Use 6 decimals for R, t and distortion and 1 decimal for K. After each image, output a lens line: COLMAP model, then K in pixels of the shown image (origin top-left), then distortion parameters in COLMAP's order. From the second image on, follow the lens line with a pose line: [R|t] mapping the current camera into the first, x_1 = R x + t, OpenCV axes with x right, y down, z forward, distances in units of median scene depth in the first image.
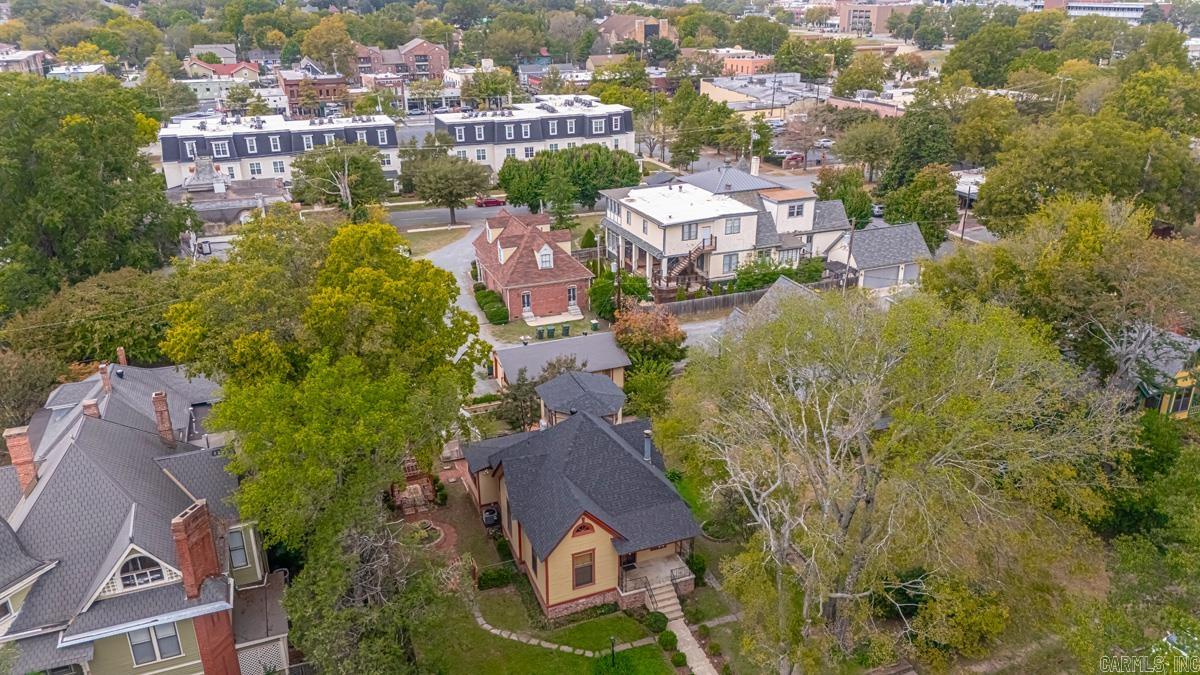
lens RADIAL K [[869.6, 0, 601.9], [0, 869.6, 336.5], [0, 0, 1]] dist [0.093750, -0.110985]
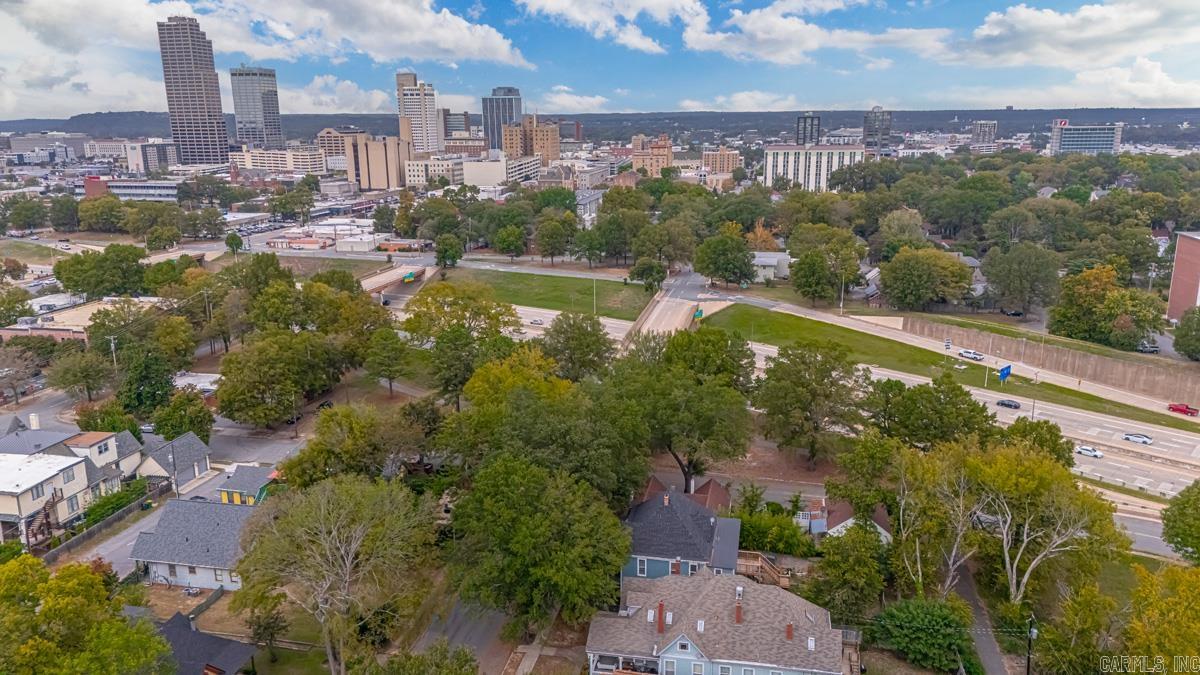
lens RADIAL K [[869.6, 0, 601.9], [0, 869.6, 336.5], [0, 0, 1]] dist [0.093750, -0.110985]
pose [[0.541408, -0.197516, 0.817230, -0.439640], [0.318230, 0.947838, 0.018258, -0.096935], [-0.778207, 0.250182, 0.576023, -0.381281]]
